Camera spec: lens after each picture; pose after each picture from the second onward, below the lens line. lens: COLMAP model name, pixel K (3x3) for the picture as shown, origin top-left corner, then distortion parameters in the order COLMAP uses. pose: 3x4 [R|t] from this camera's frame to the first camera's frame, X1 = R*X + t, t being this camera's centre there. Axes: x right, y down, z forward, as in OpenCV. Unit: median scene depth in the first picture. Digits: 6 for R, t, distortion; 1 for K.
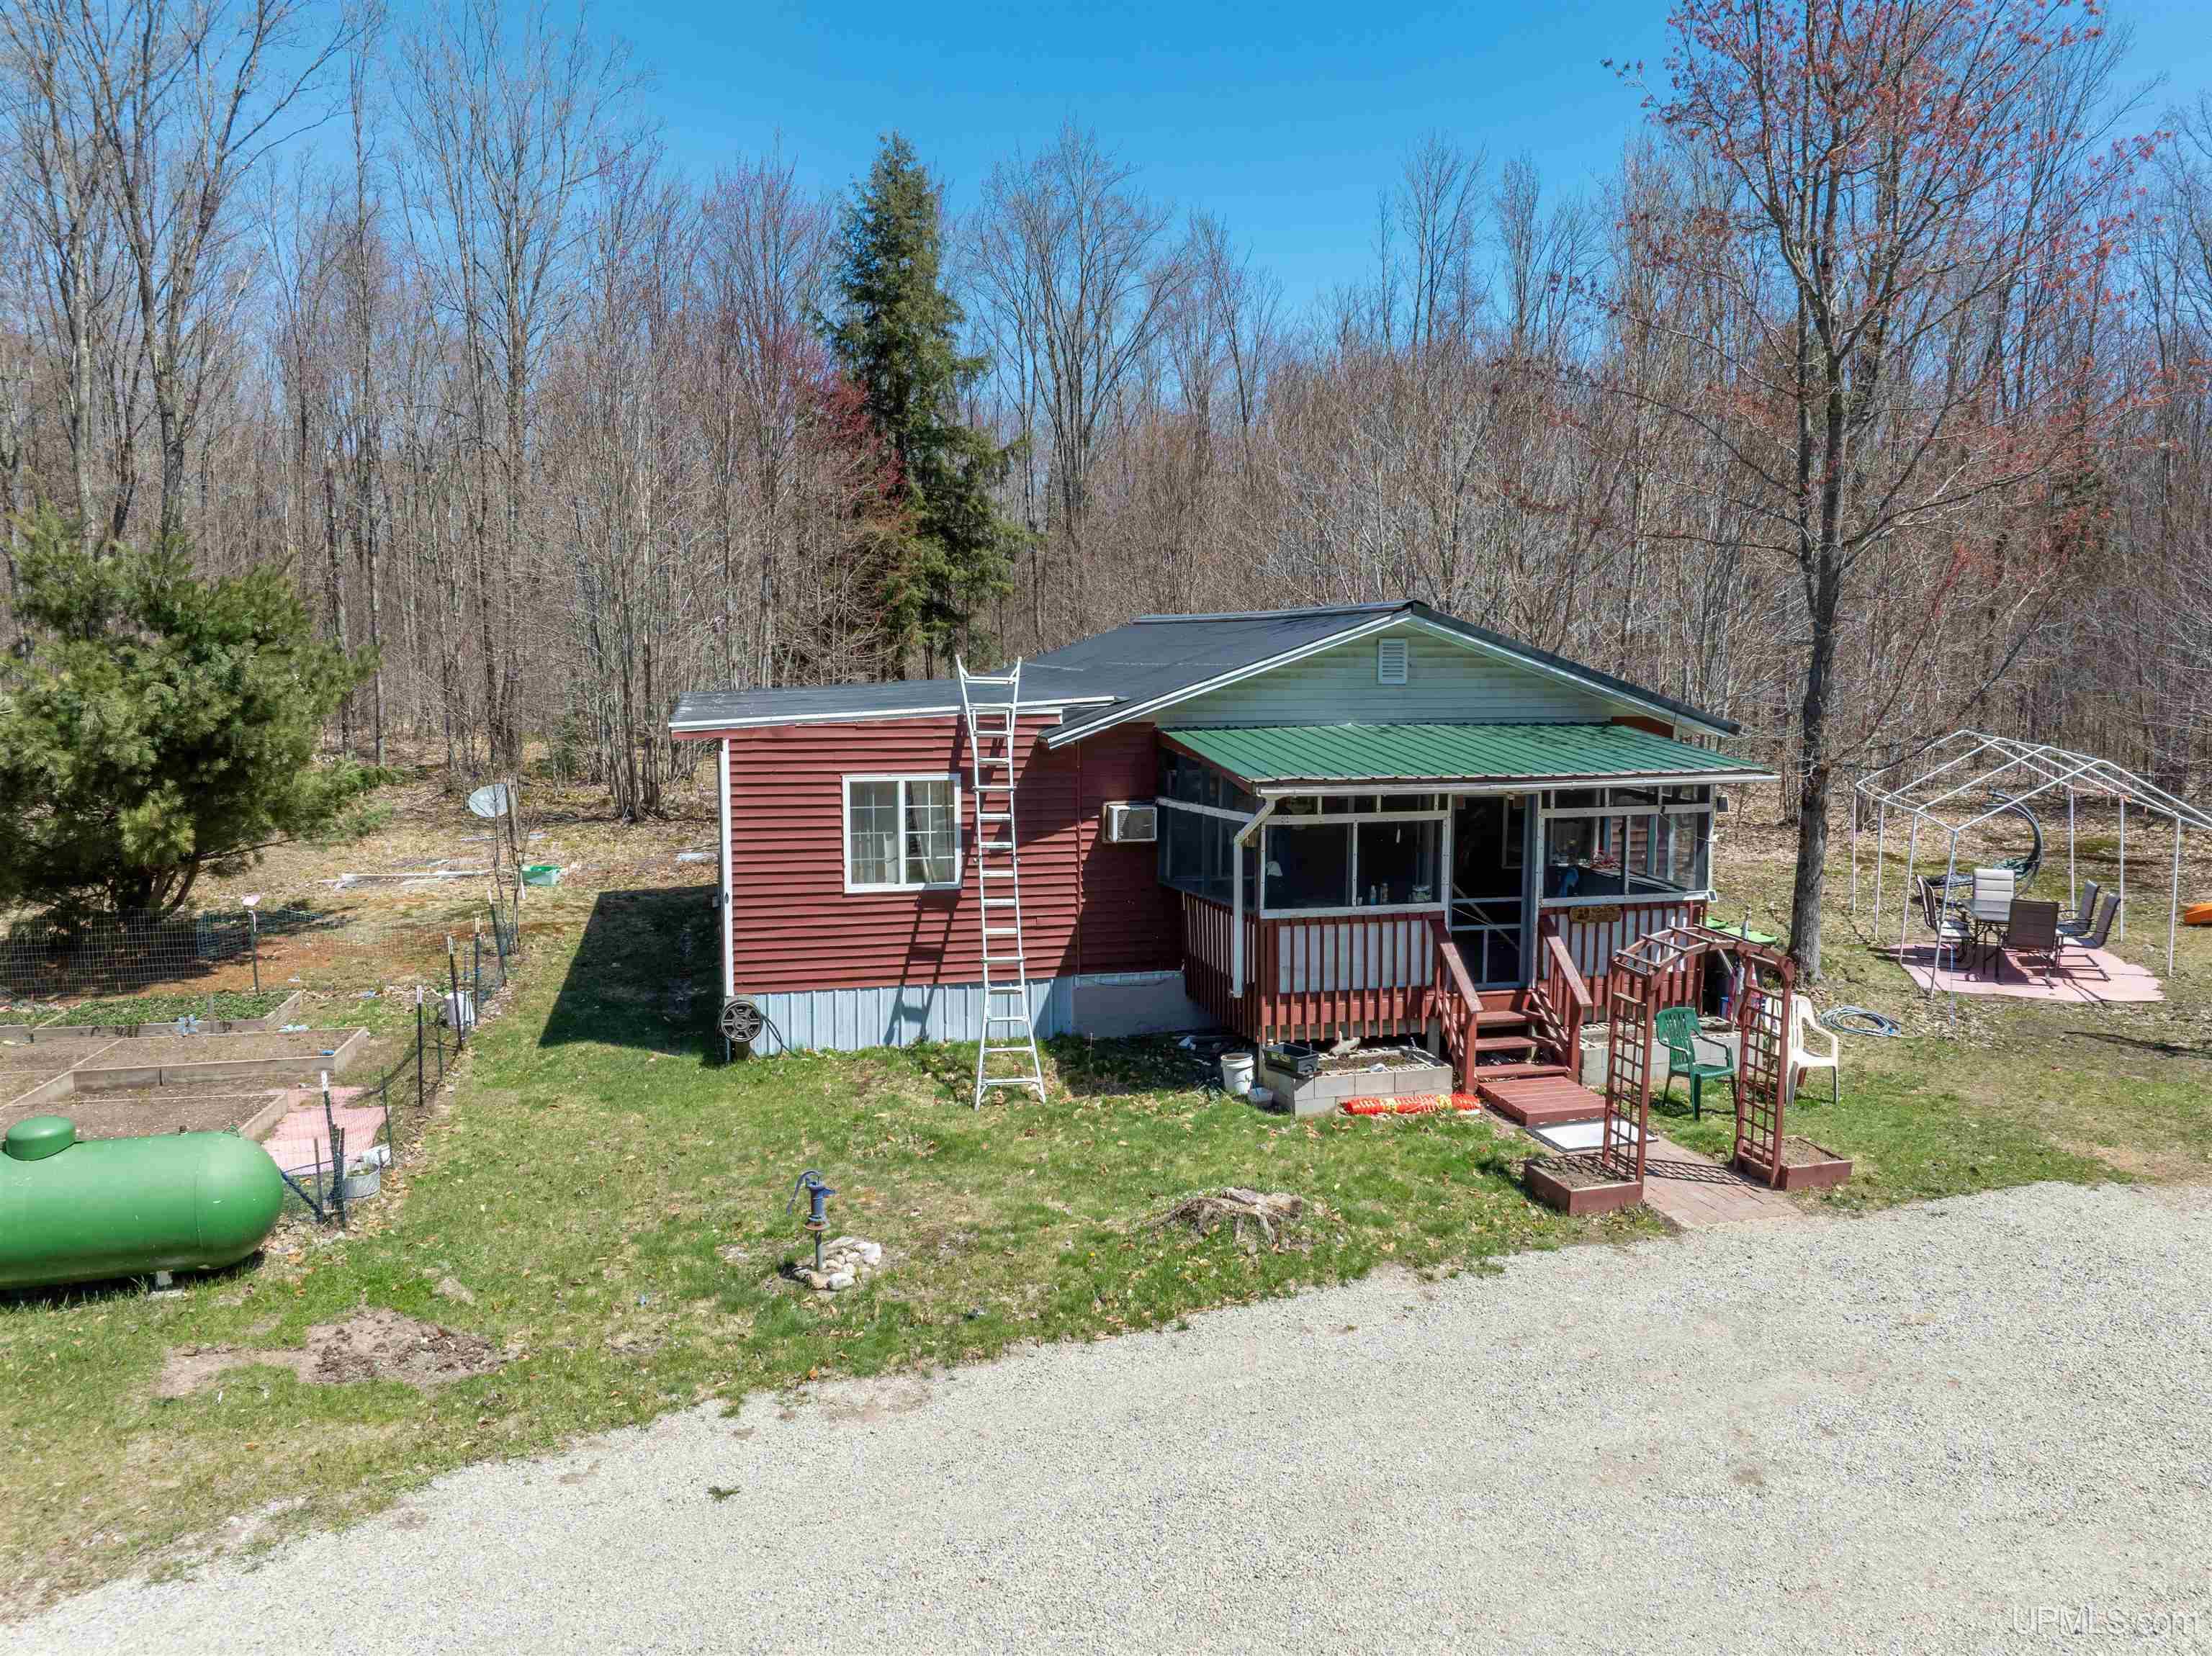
lens RADIAL K [[1544.7, 0, 1106.0], [0, 1544.7, 828.0], [0, 0, 1]] dist [-0.034739, -0.000812]
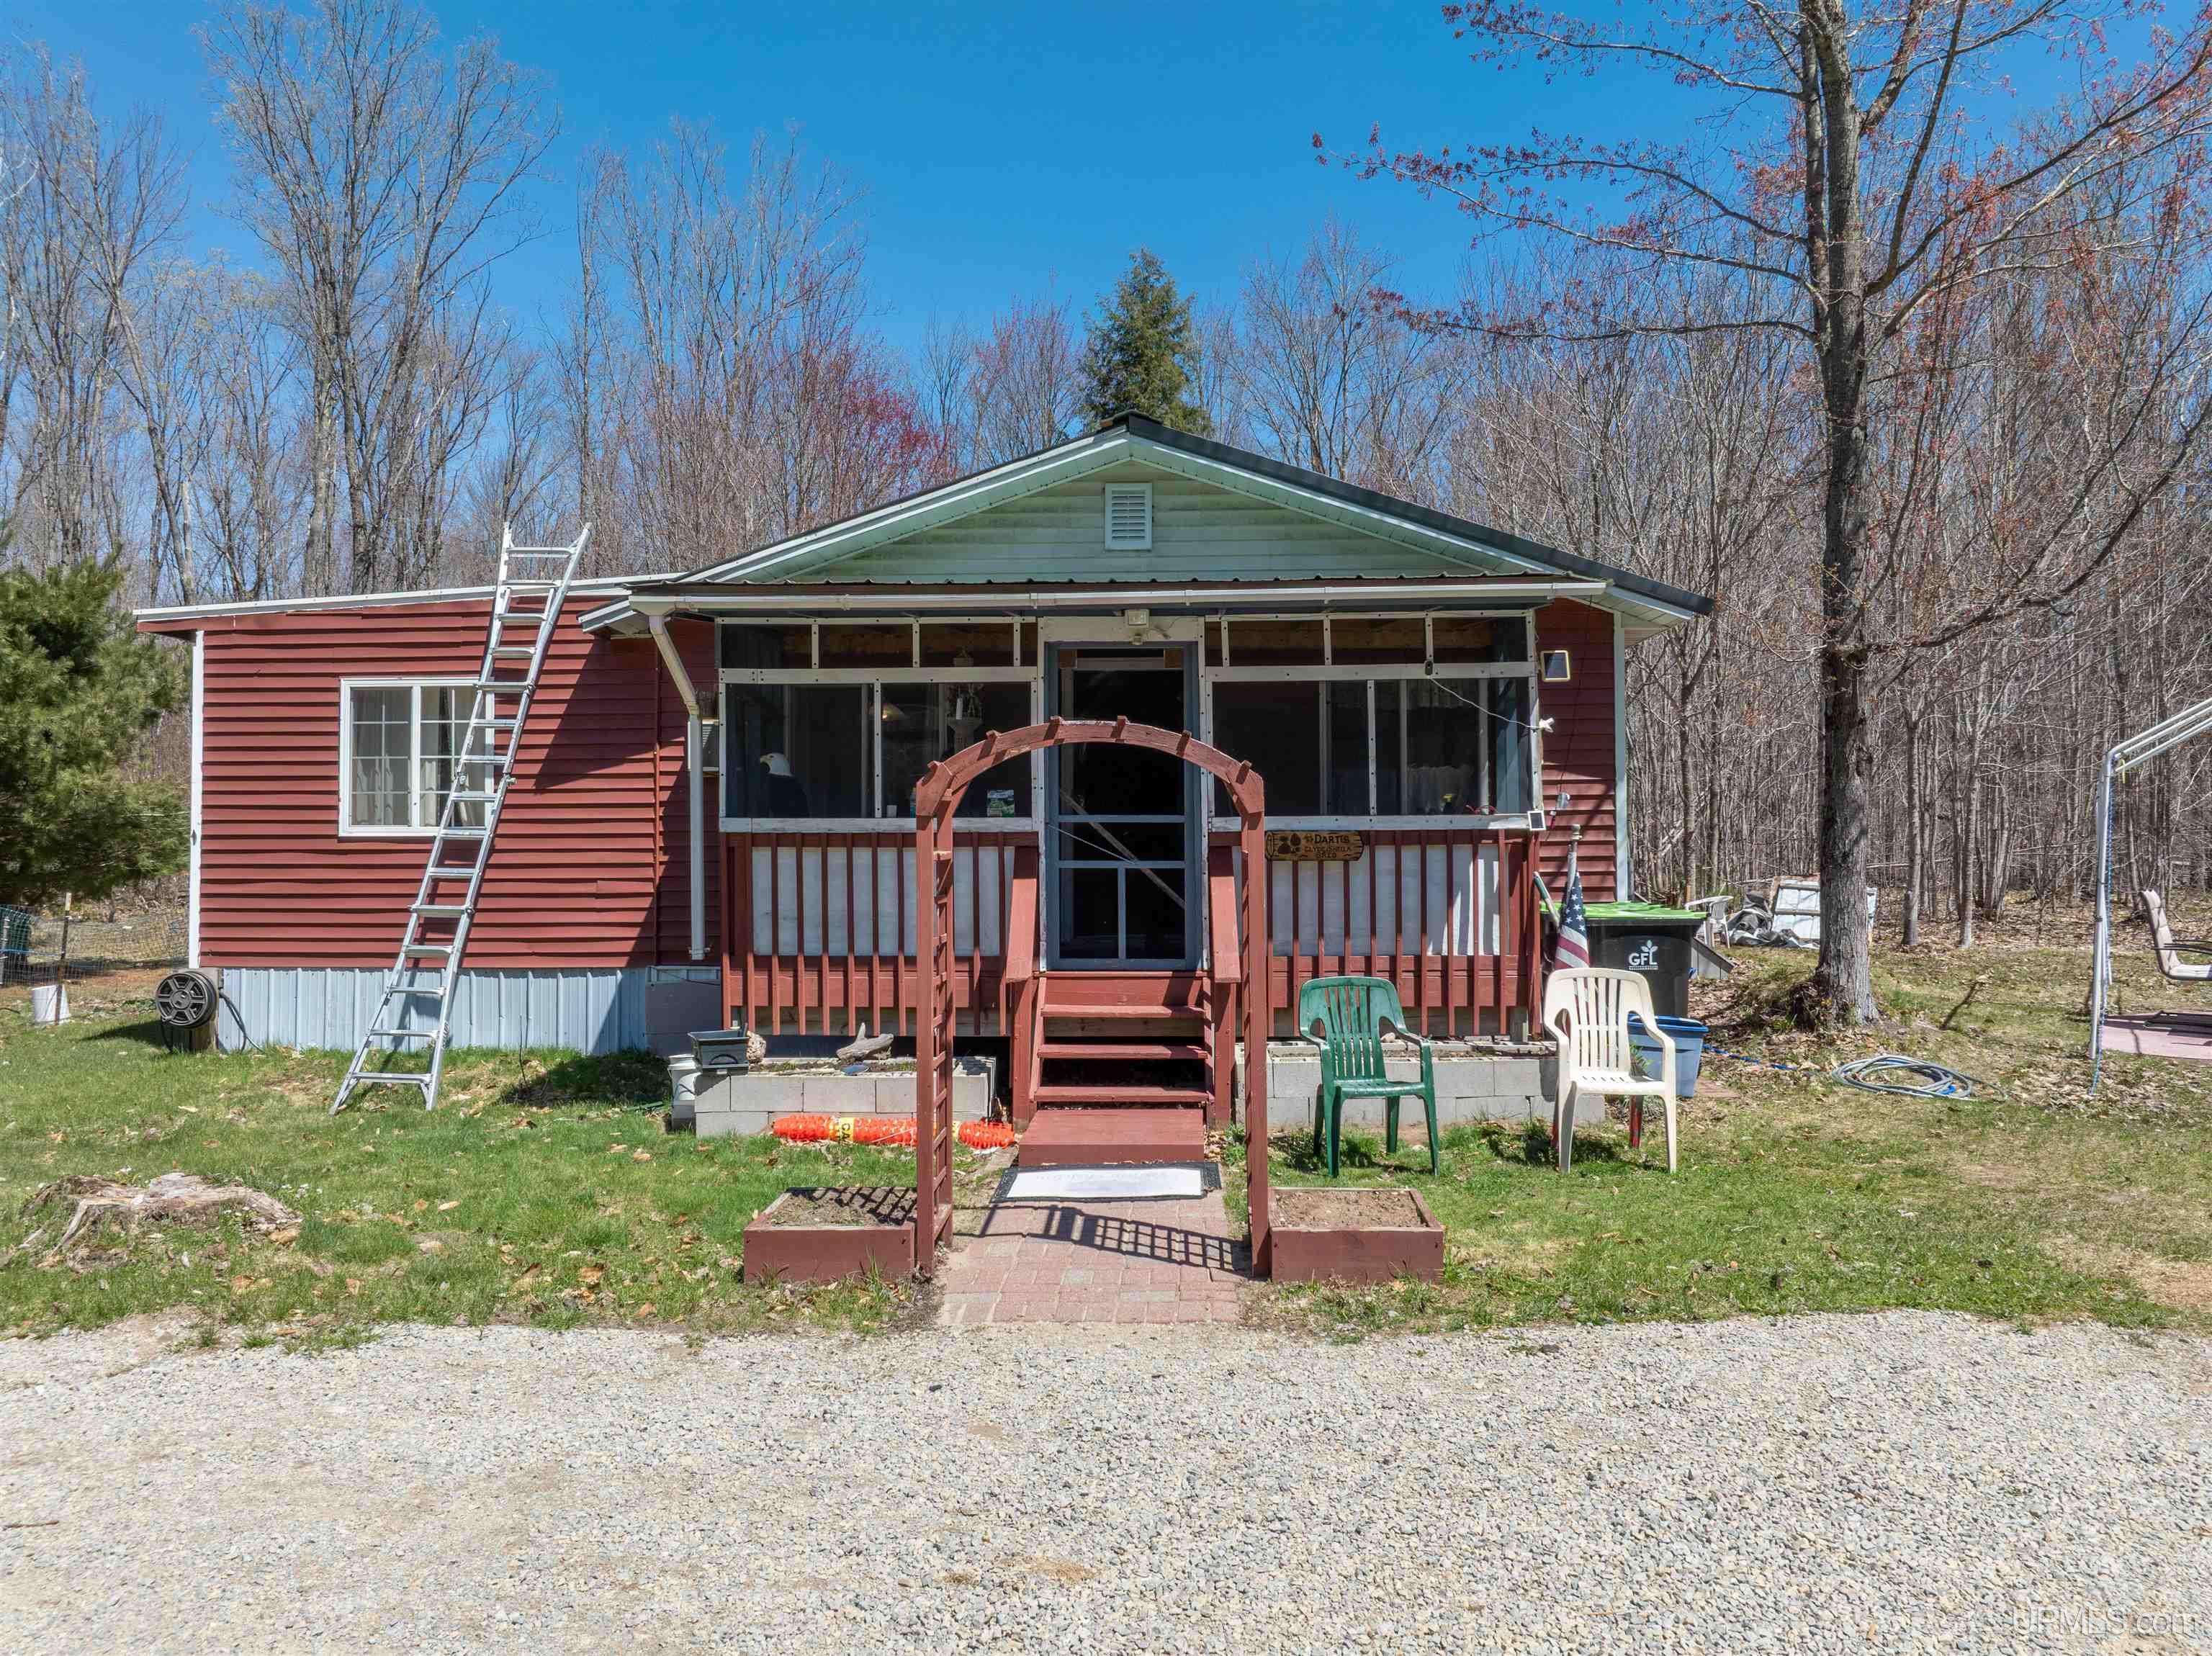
lens RADIAL K [[1544.7, 0, 1106.0], [0, 1544.7, 828.0], [0, 0, 1]] dist [-0.034739, -0.000812]
pose [[0.958461, -0.009421, -0.285067, 0.407018], [-0.028489, 0.991294, -0.128548, 0.126152], [0.283796, 0.131329, 0.949849, 0.413654]]
